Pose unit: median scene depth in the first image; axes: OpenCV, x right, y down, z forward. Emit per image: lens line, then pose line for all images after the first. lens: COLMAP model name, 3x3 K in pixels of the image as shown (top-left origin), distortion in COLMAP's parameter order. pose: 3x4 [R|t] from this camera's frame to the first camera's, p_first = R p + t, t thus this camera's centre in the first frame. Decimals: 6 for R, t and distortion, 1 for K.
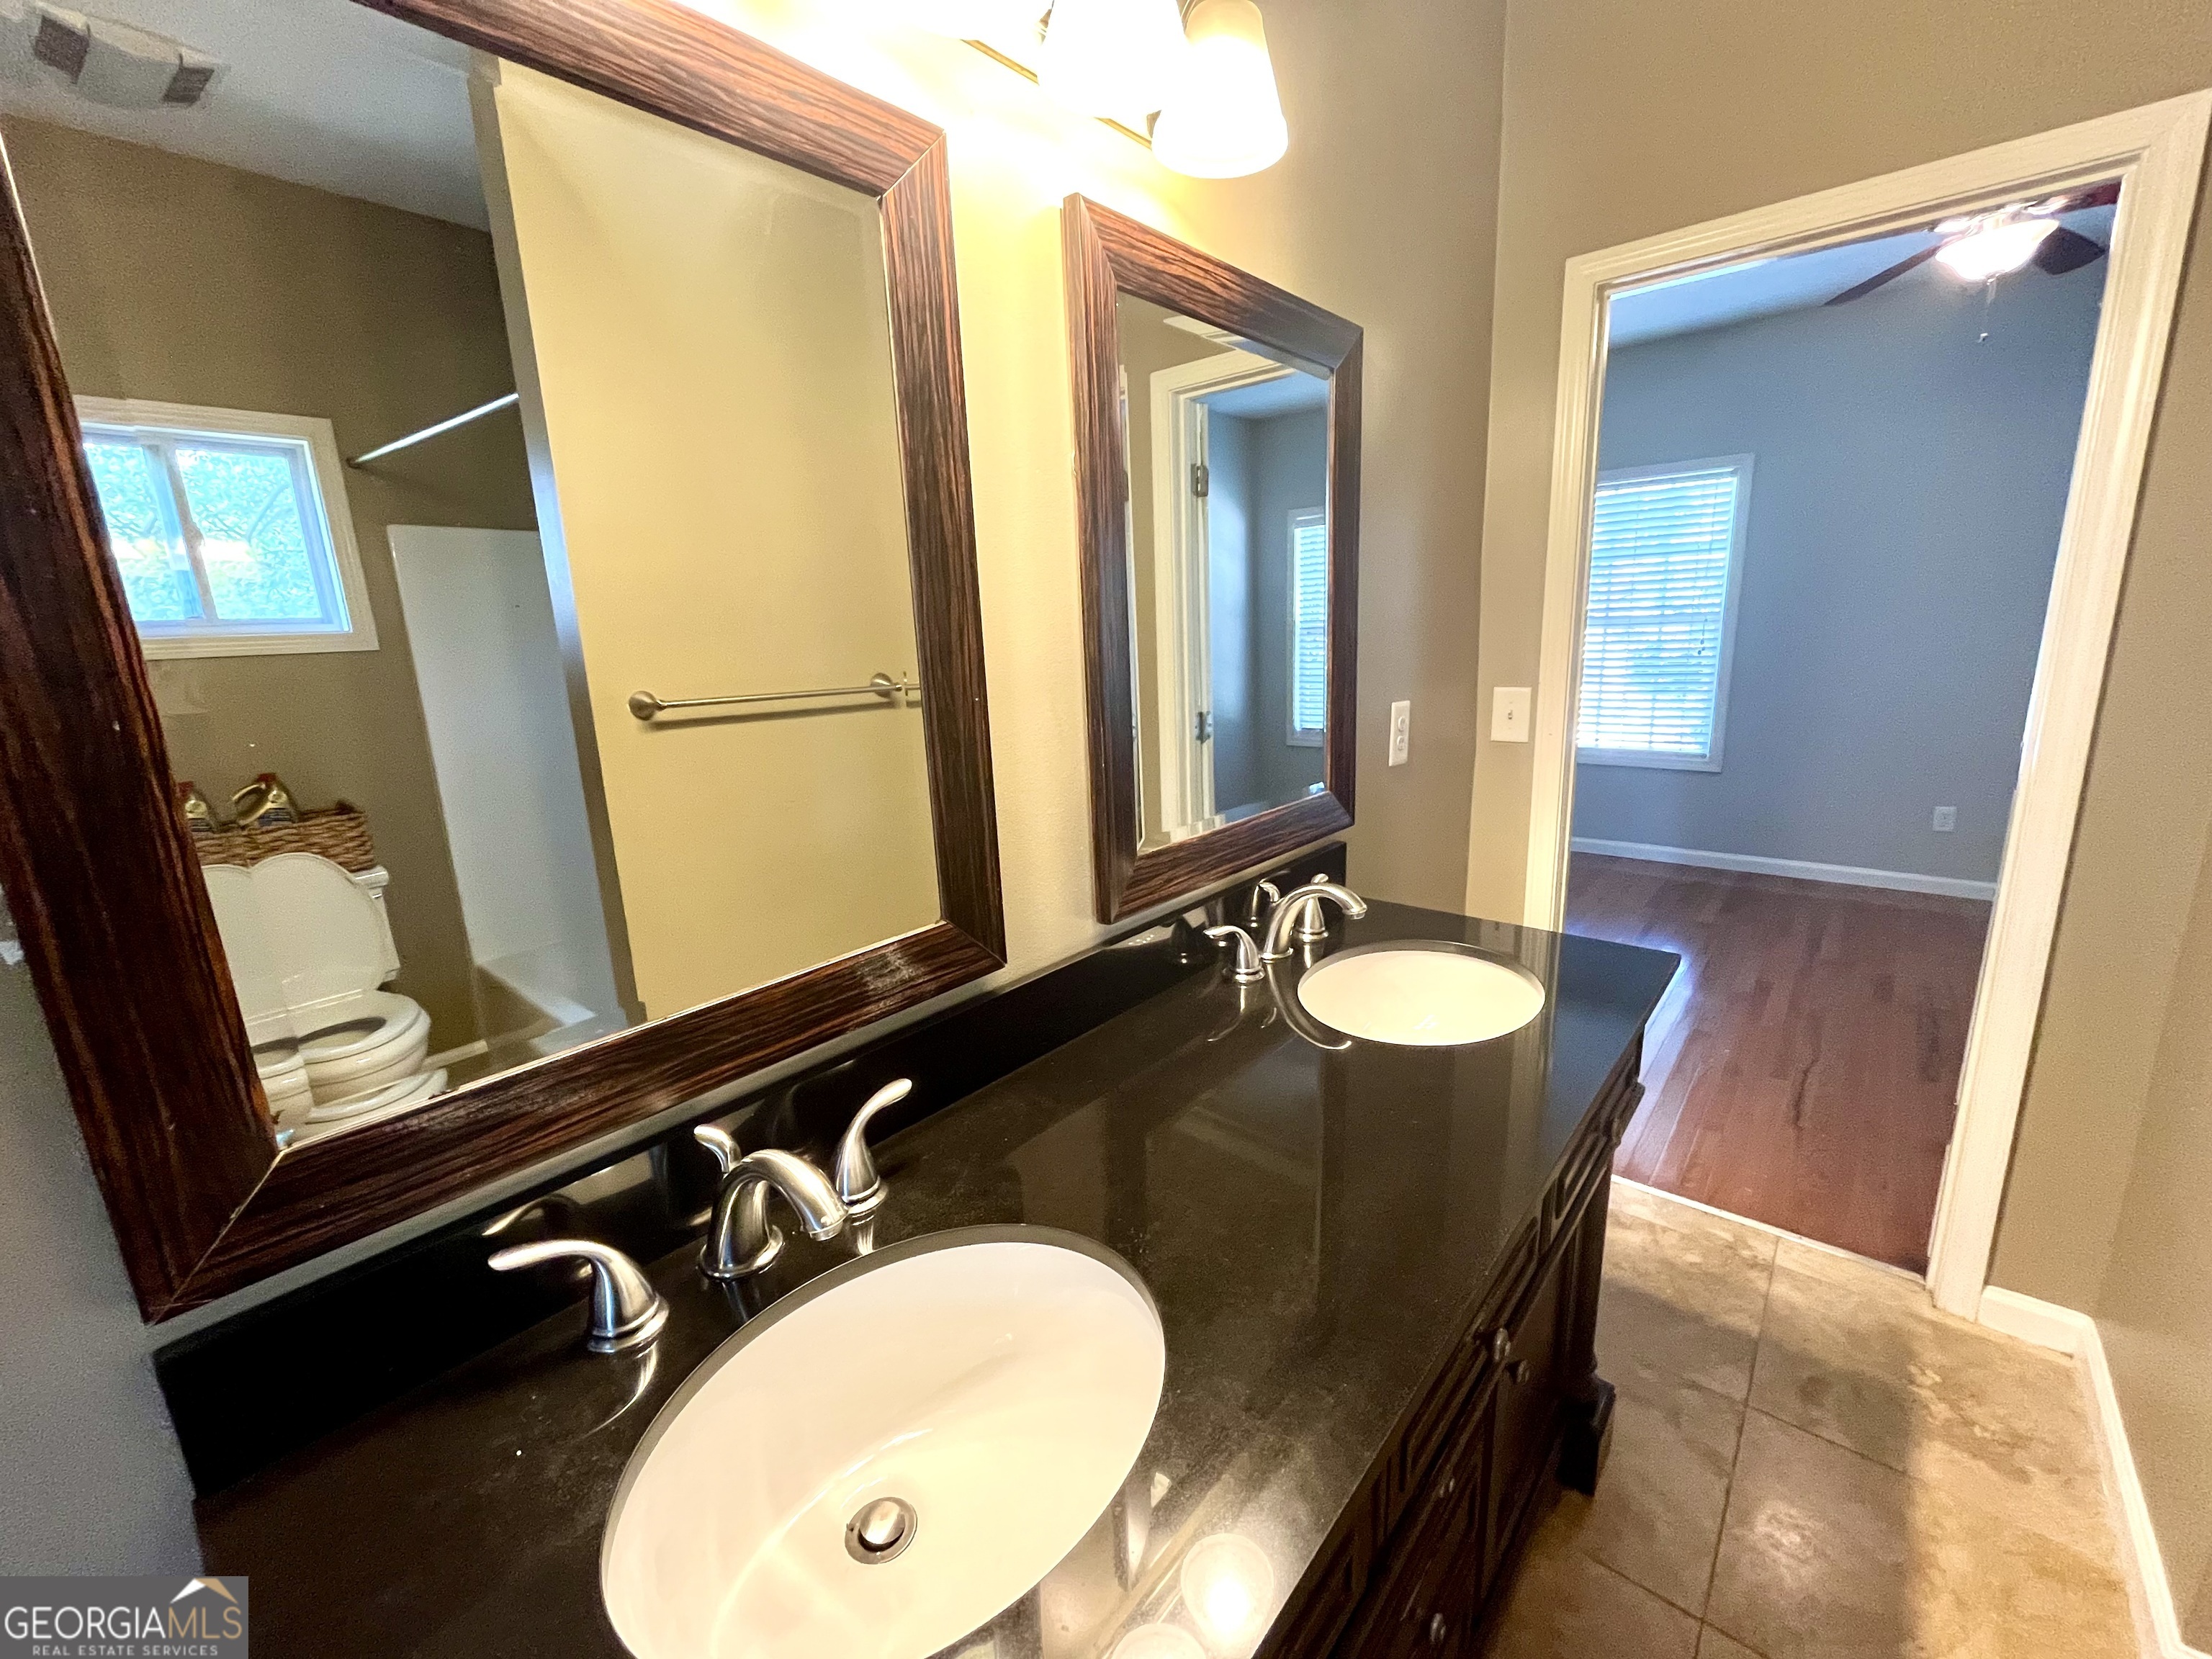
lens RADIAL K [[902.1, 0, 1110.7], [0, 902.1, 822.7], [0, 0, 1]] dist [-0.002321, 0.000624]
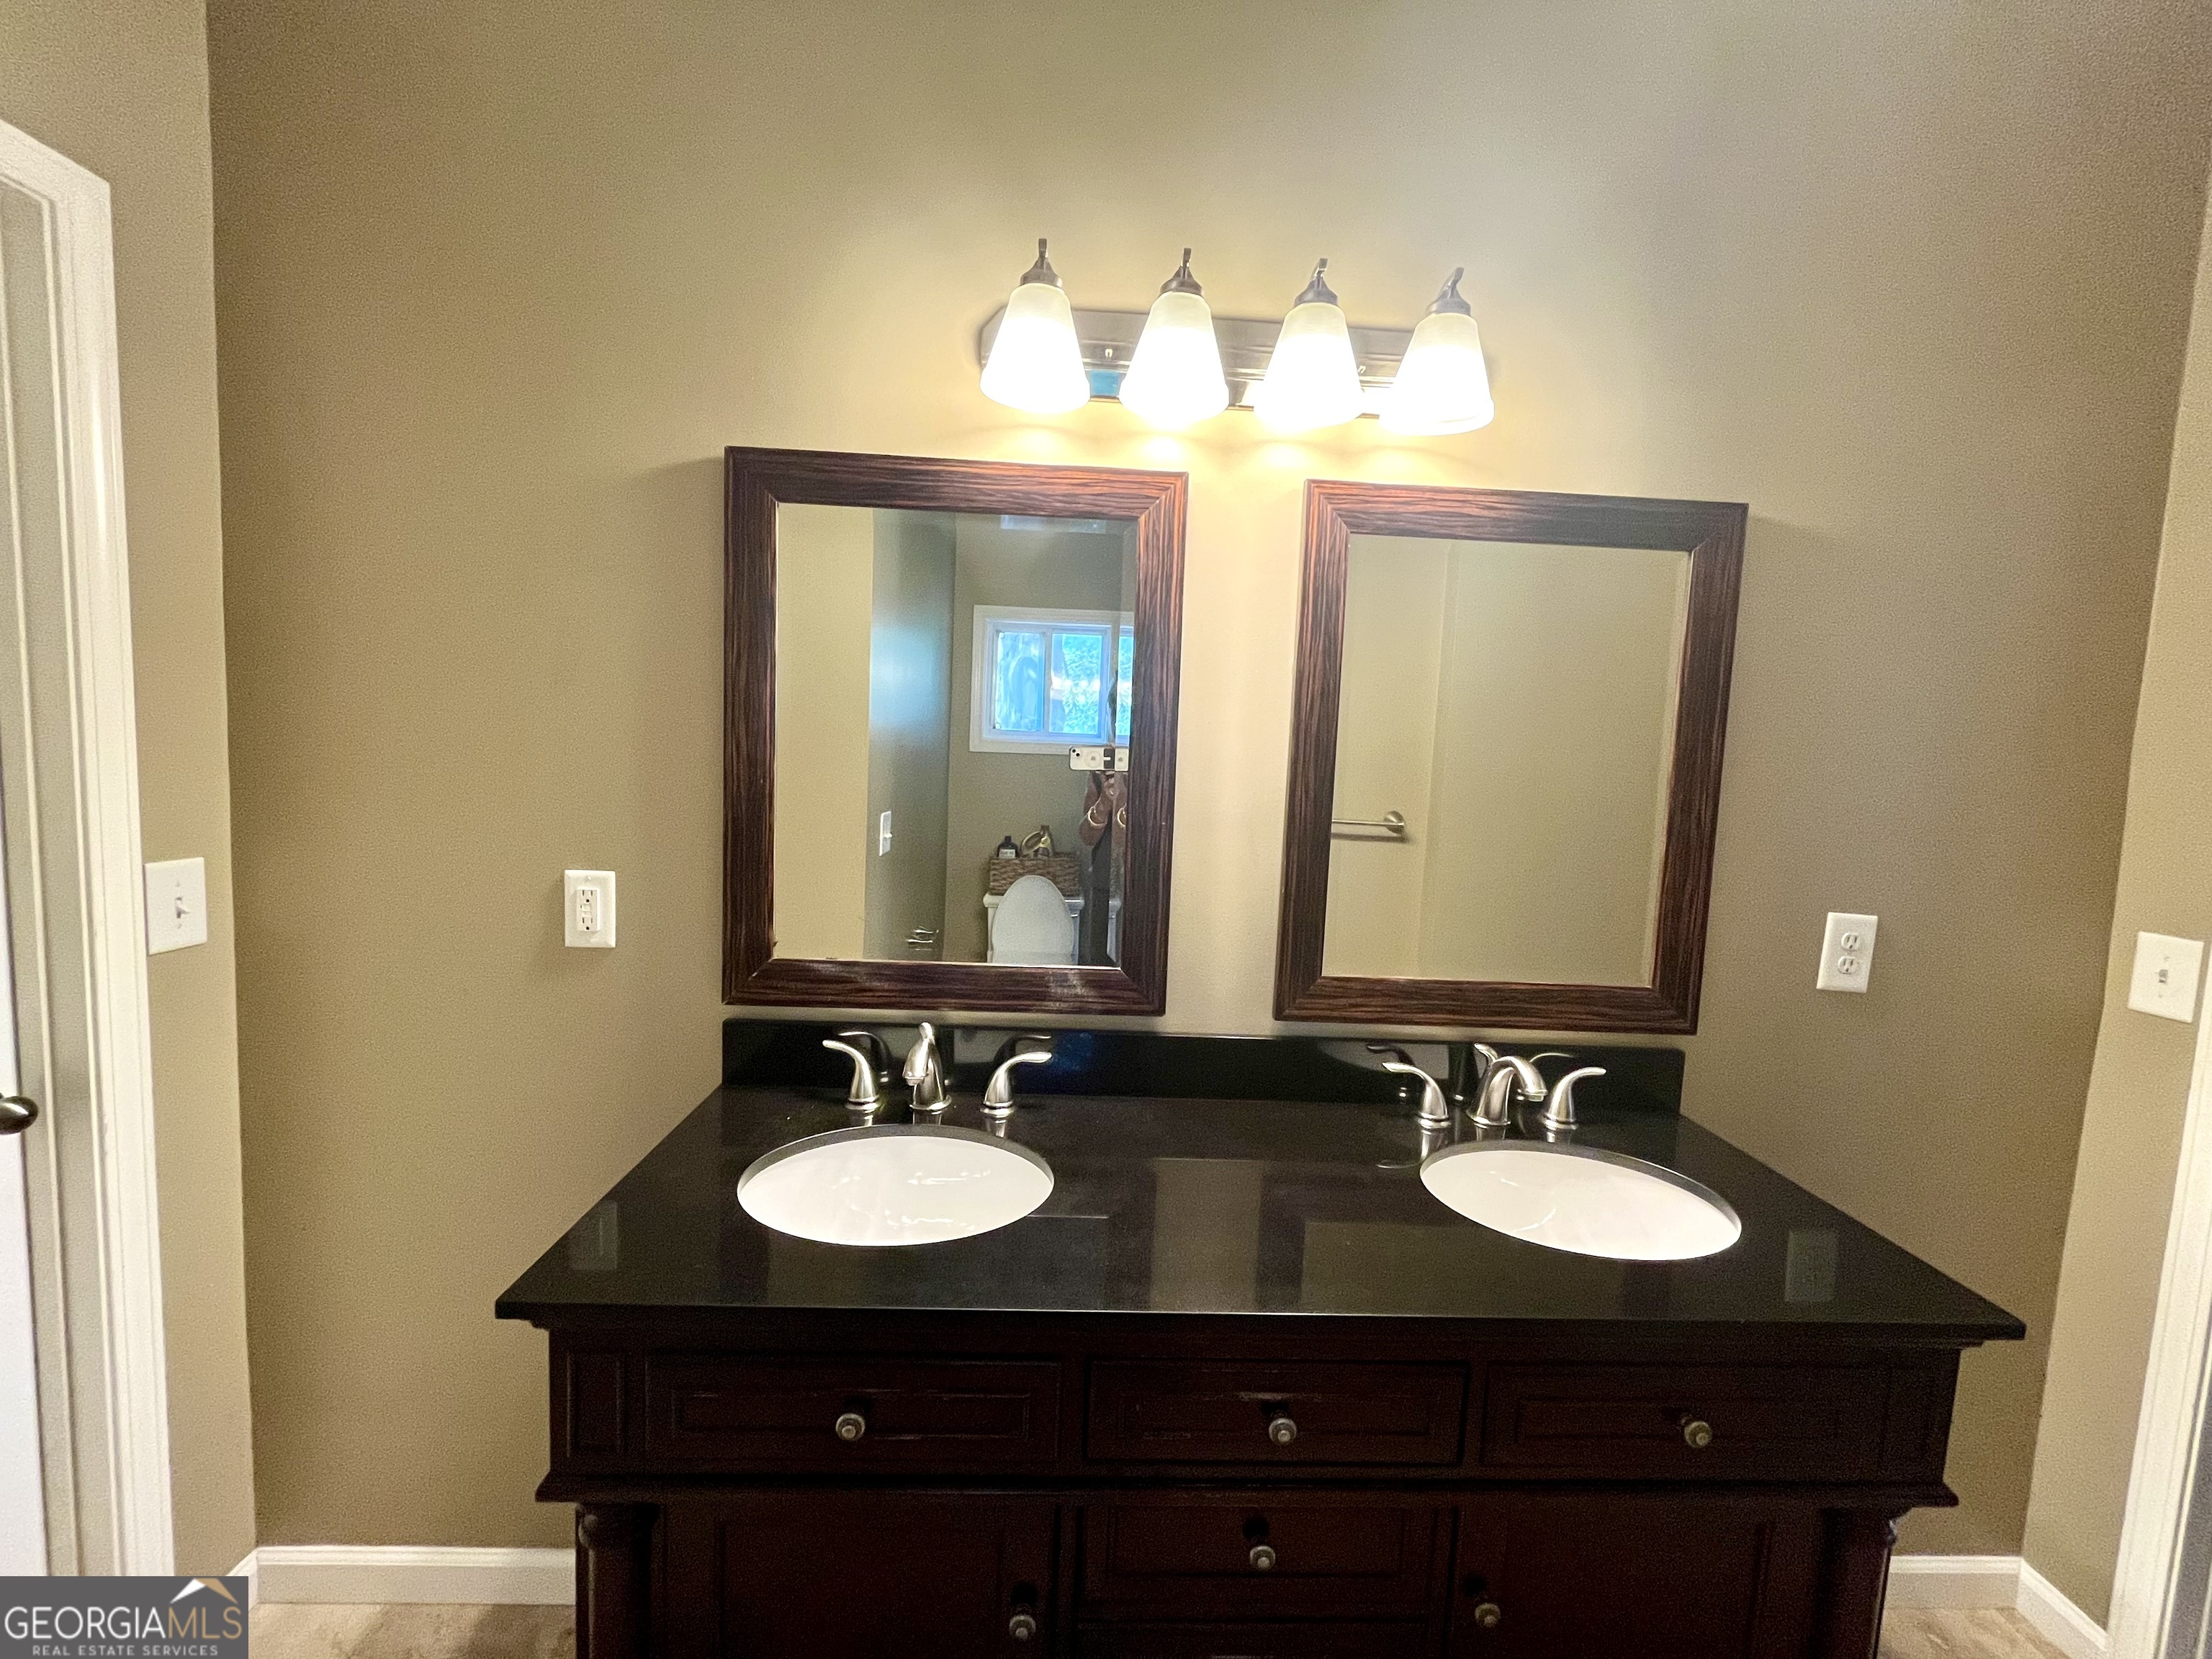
lens RADIAL K [[902.1, 0, 1149.4], [0, 902.1, 830.9], [0, 0, 1]] dist [-0.002321, 0.000624]
pose [[0.676097, 0.128726, -0.725481, 0.807274], [-0.225941, 0.973406, -0.037844, -0.058123], [0.701316, 0.189502, 0.687201, -0.020752]]
